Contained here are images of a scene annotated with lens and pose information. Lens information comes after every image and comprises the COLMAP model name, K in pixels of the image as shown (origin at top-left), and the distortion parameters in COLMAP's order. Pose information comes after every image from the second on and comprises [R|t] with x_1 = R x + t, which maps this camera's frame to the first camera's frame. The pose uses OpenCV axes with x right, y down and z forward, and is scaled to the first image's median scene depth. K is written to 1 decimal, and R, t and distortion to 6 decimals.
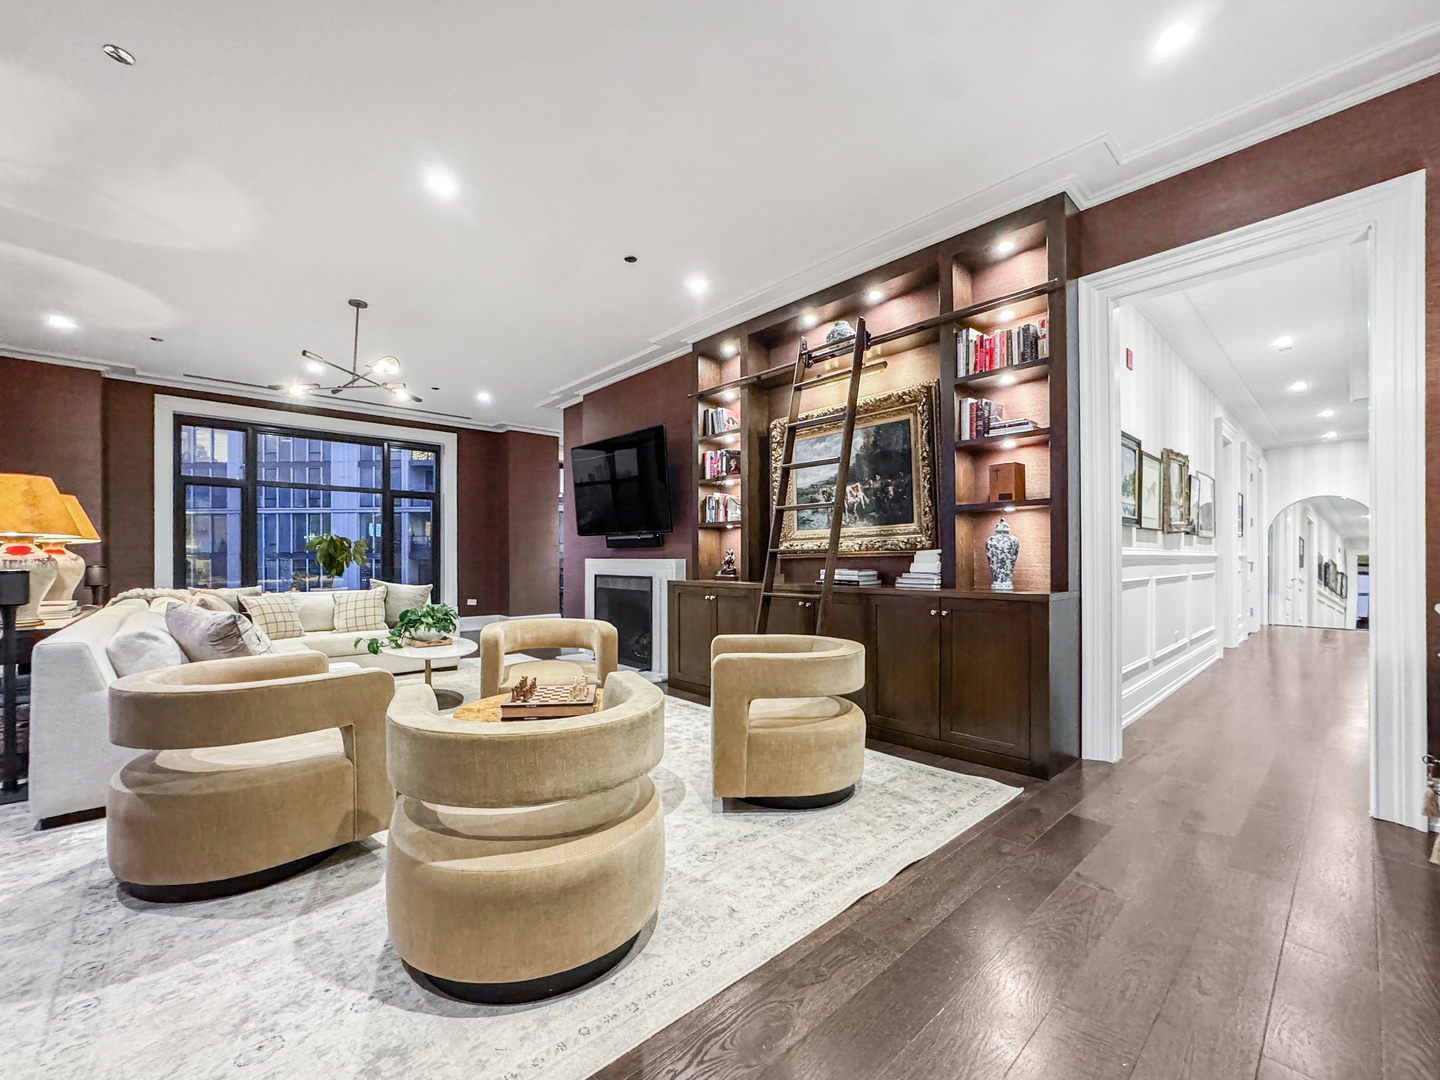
lens RADIAL K [[630.1, 0, 717.4], [0, 630.1, 549.3], [0, 0, 1]] dist [-0.007385, 0.004494]
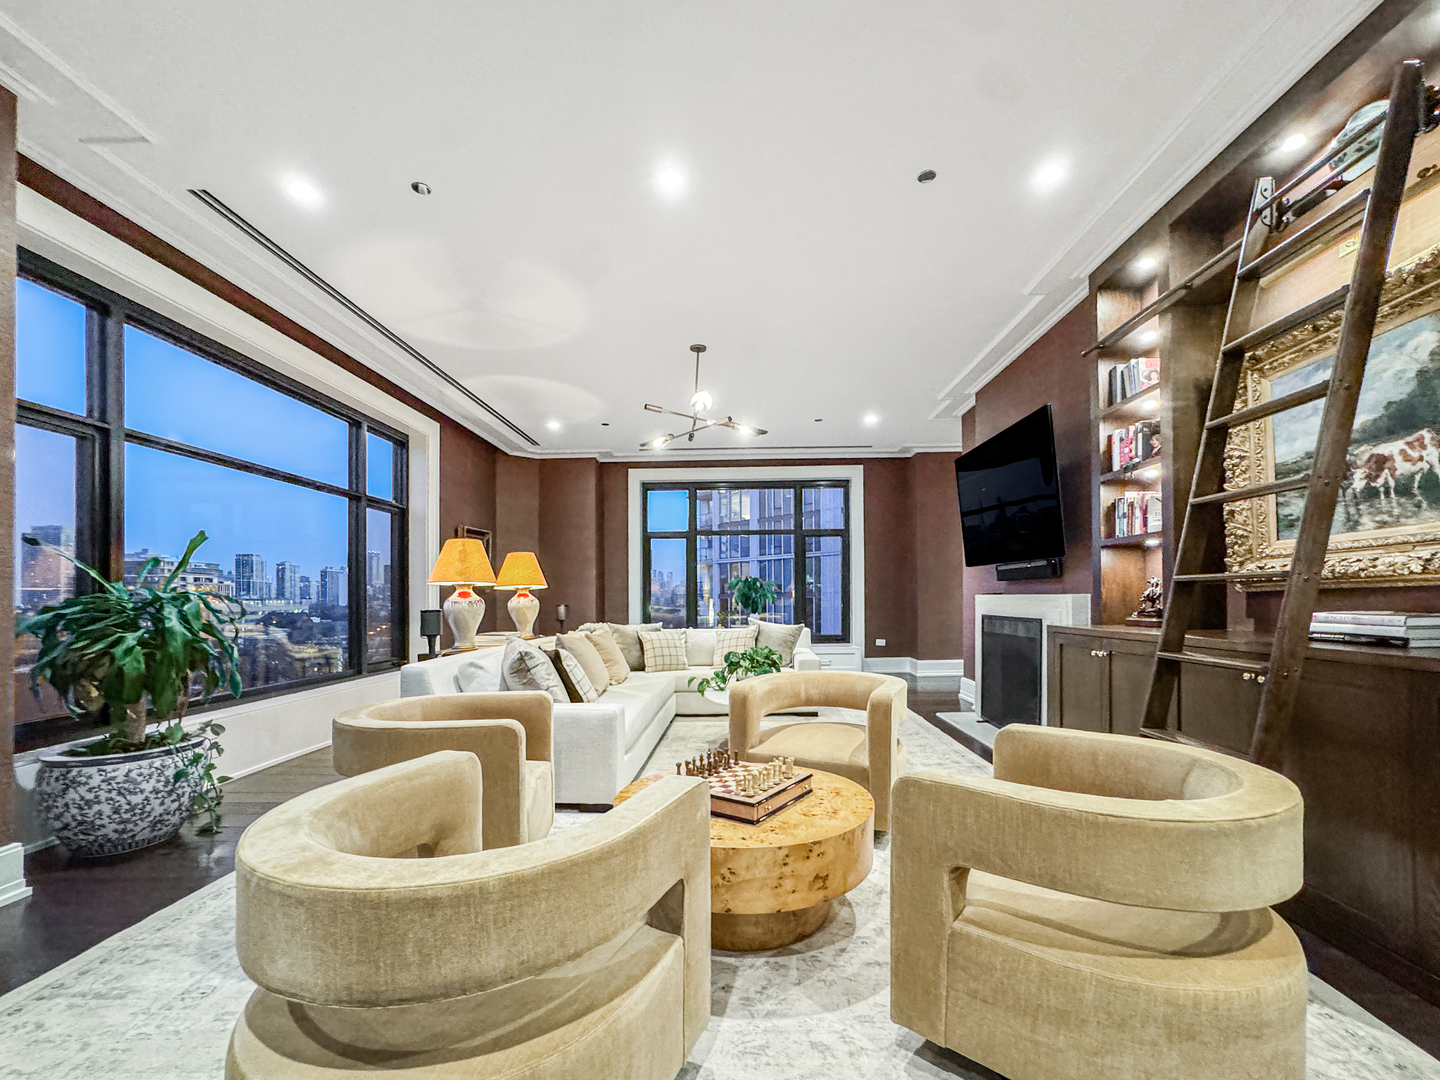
lens RADIAL K [[630.1, 0, 719.1], [0, 630.1, 590.4], [0, 0, 1]] dist [-0.007385, 0.004494]
pose [[0.730401, -0.016189, -0.682827, 0.130656], [0.021576, 0.999767, -0.000623, 0.003424], [0.682678, -0.014278, 0.730580, 0.239001]]
